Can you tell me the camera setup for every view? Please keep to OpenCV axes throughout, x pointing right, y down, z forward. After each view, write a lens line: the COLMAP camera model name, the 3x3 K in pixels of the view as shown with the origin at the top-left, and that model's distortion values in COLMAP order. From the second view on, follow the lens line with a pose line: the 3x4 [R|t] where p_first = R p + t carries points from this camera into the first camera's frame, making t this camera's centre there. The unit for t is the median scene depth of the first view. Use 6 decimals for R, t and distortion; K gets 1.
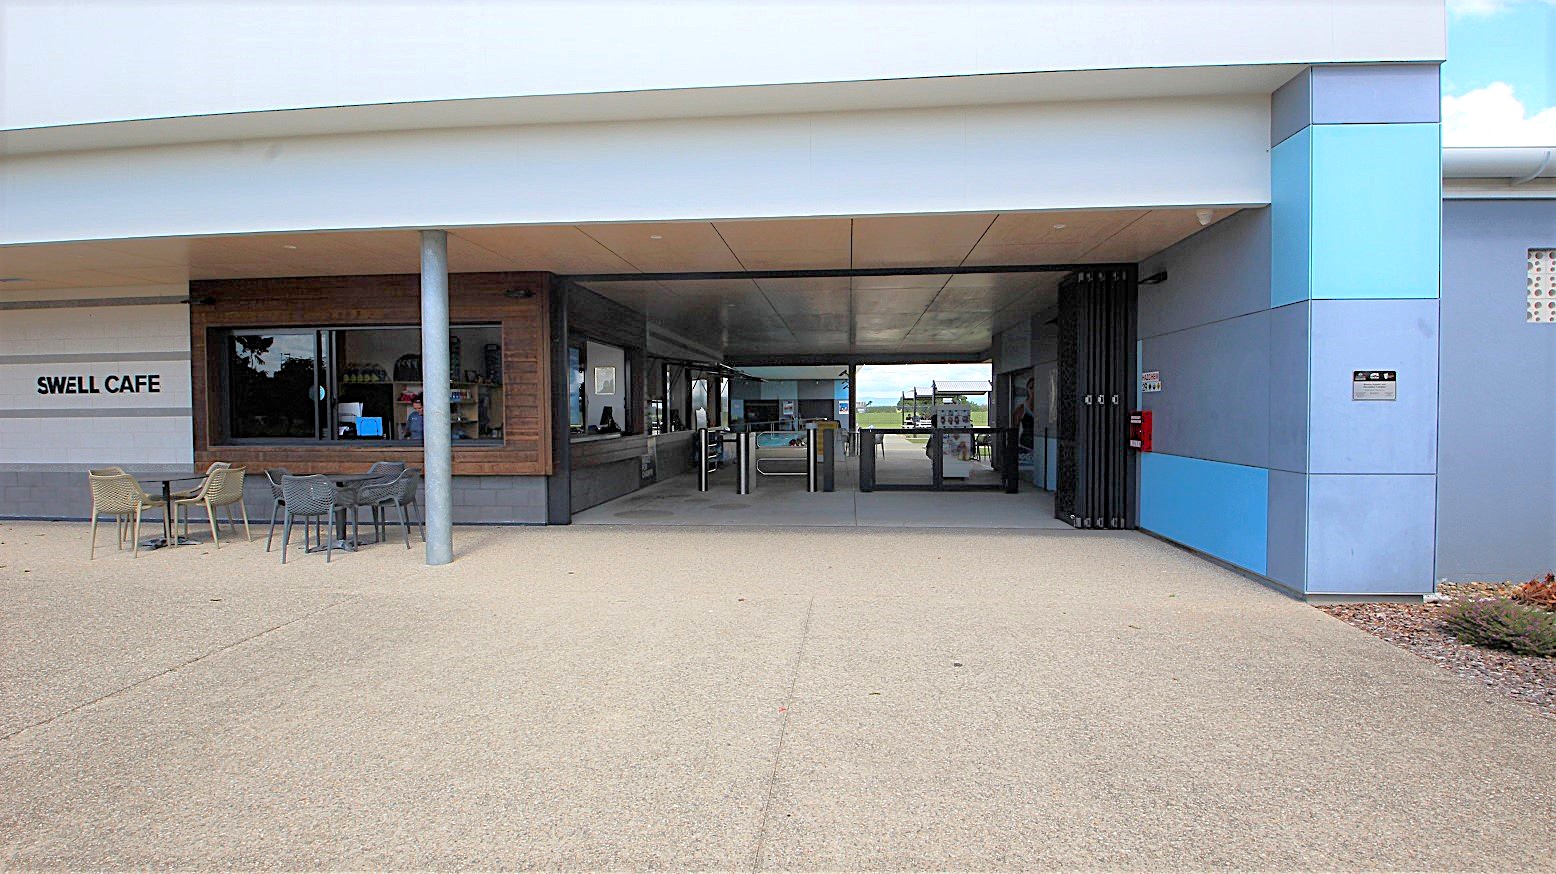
lens RADIAL K [[735.2, 0, 778.0], [0, 735.2, 437.0], [0, 0, 1]] dist [-0.002809, -0.001018]
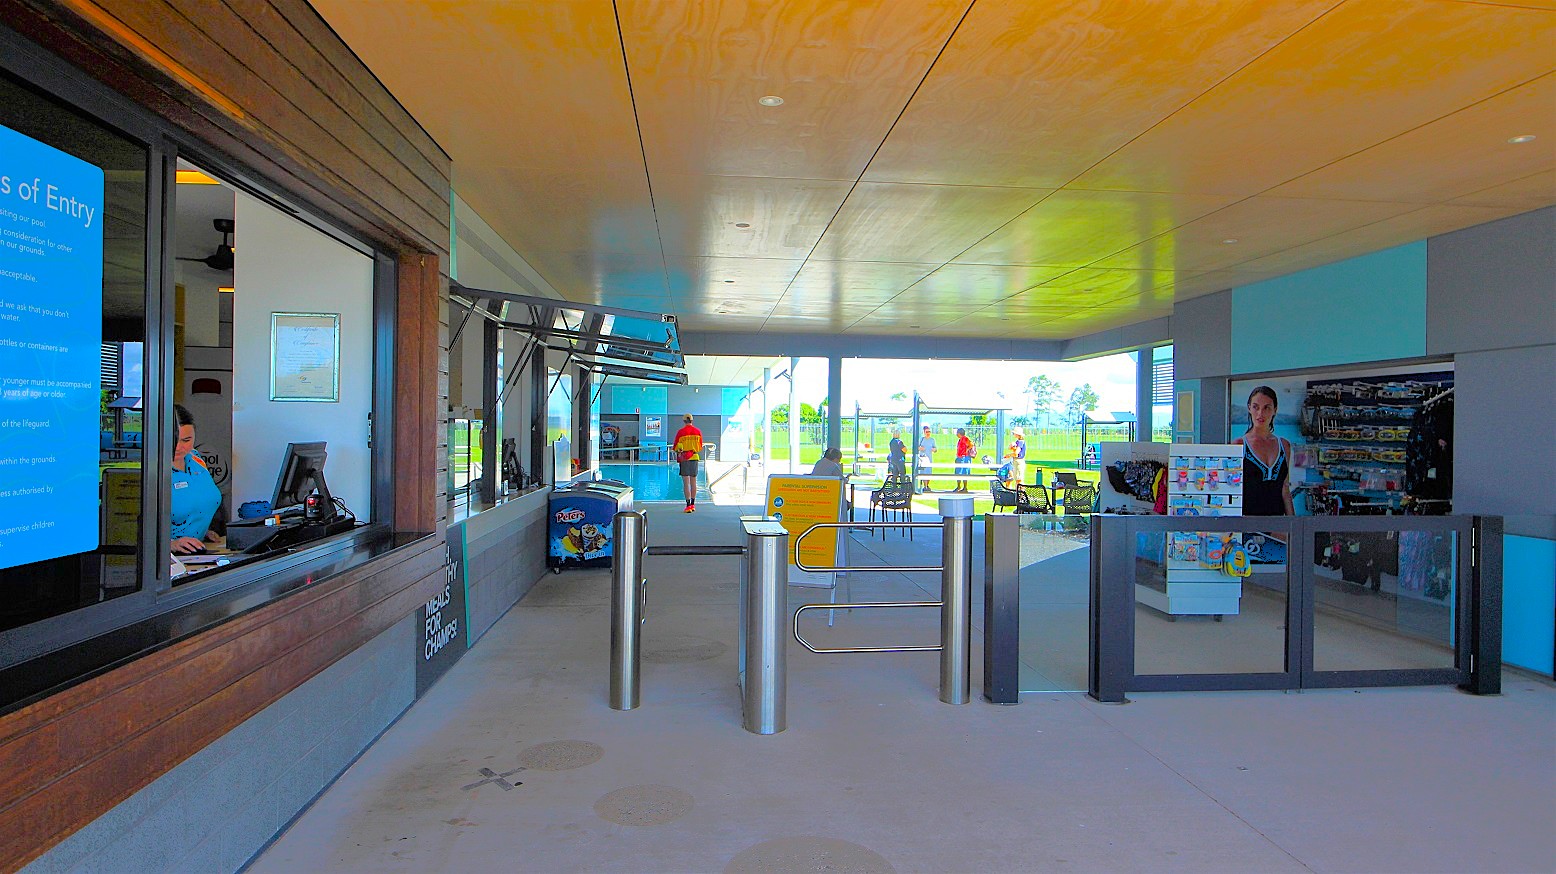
lens RADIAL K [[920.0, 0, 778.0], [0, 920.0, 437.0], [0, 0, 1]] dist [-0.001018, -0.000288]
pose [[0.982770, 0.013424, 0.184344, -0.111188], [-0.008698, 0.999613, -0.026424, -0.034672], [-0.184628, 0.024365, 0.982506, 0.587082]]
